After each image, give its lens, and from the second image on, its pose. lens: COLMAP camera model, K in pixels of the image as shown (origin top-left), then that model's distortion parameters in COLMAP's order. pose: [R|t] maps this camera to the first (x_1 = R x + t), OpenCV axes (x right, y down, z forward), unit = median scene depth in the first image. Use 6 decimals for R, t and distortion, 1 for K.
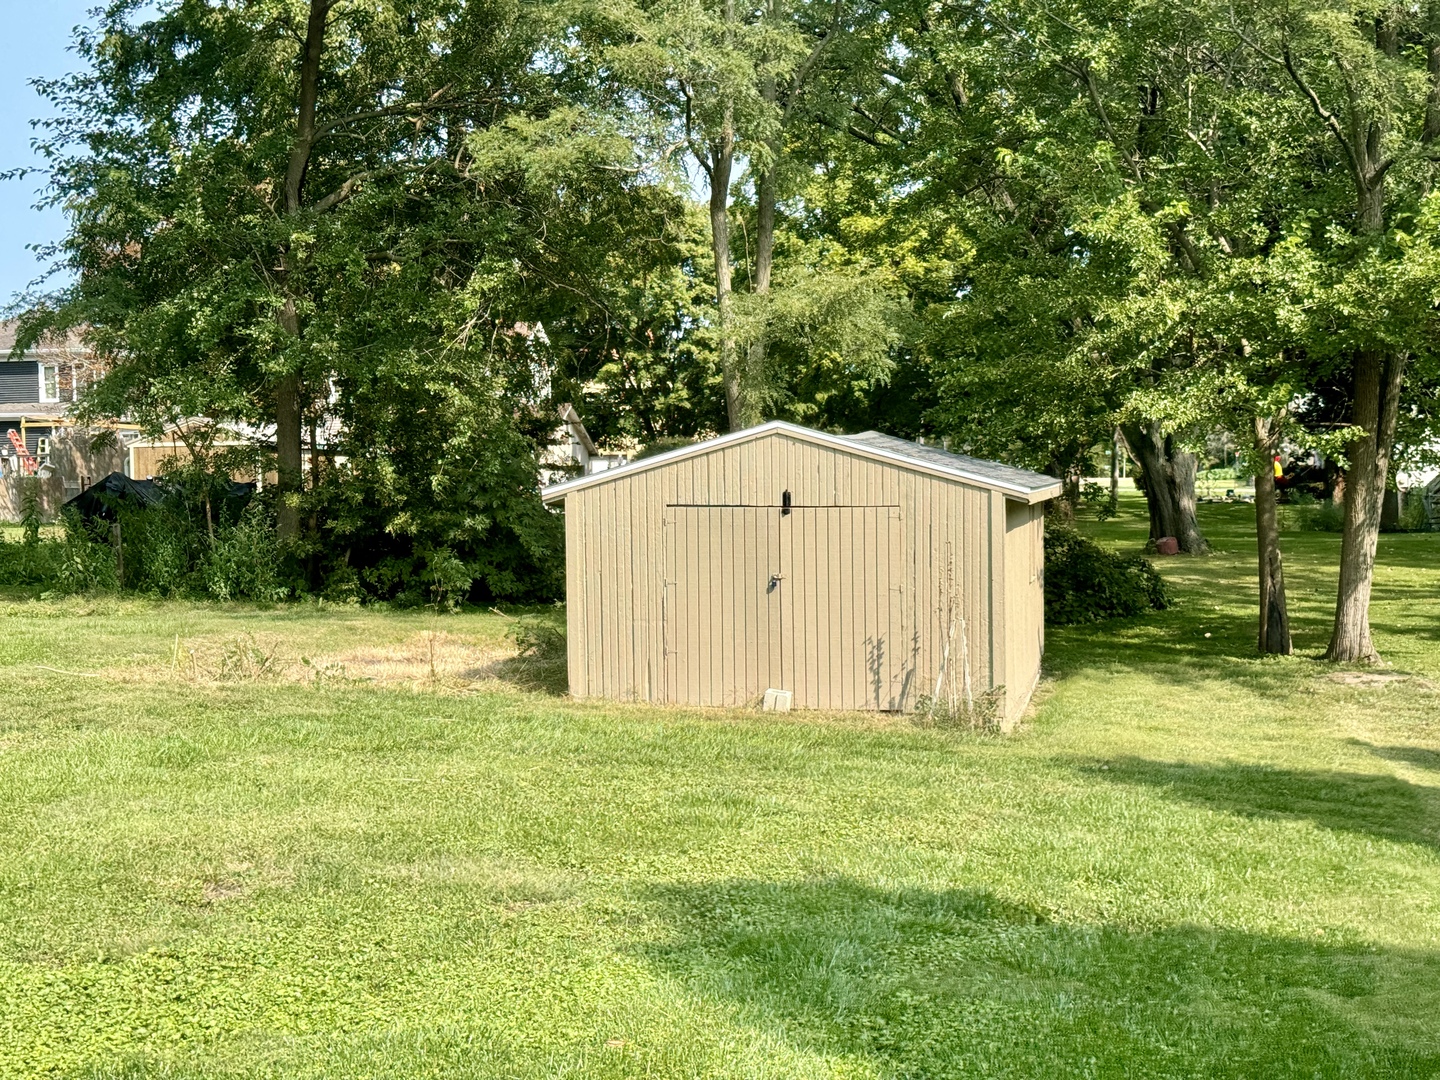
lens RADIAL K [[2017.7, 0, 673.2], [0, 2017.7, 543.0], [0, 0, 1]] dist [0.228086, -0.007560]
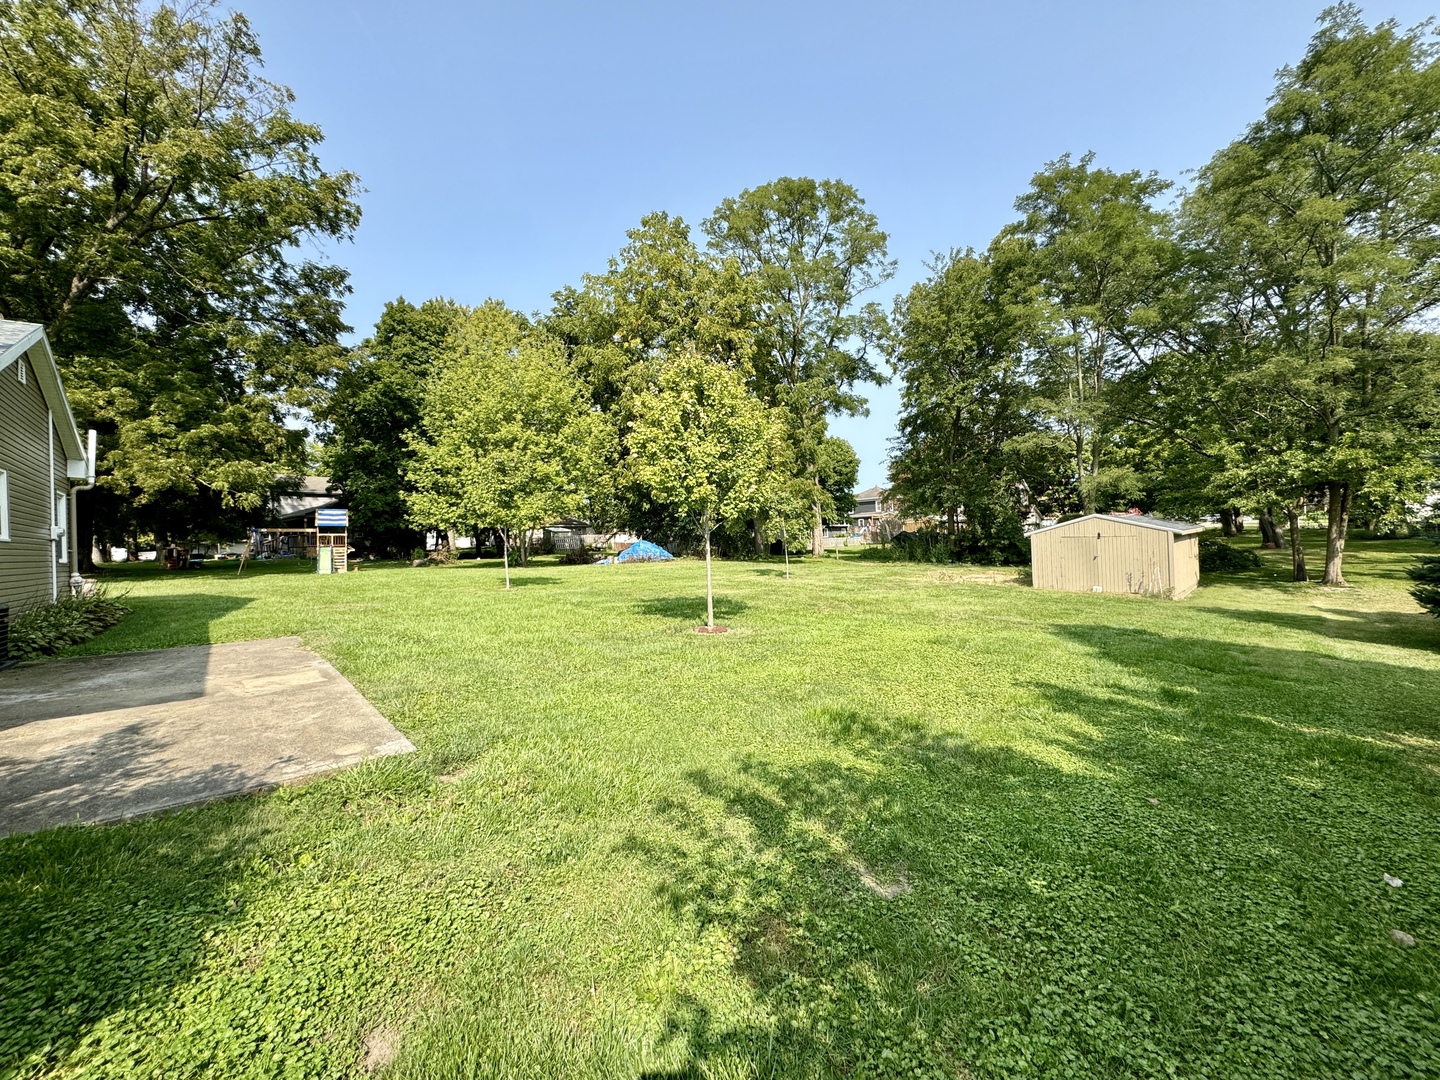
lens RADIAL K [[572.3, 0, 721.1], [0, 572.3, 538.7], [0, 0, 1]] dist [-0.001400, 0.000272]
pose [[0.849988, -0.019785, -0.526430, 0.012458], [0.010878, 0.999741, -0.020010, -0.001104], [0.526690, 0.011282, 0.849983, -0.163709]]
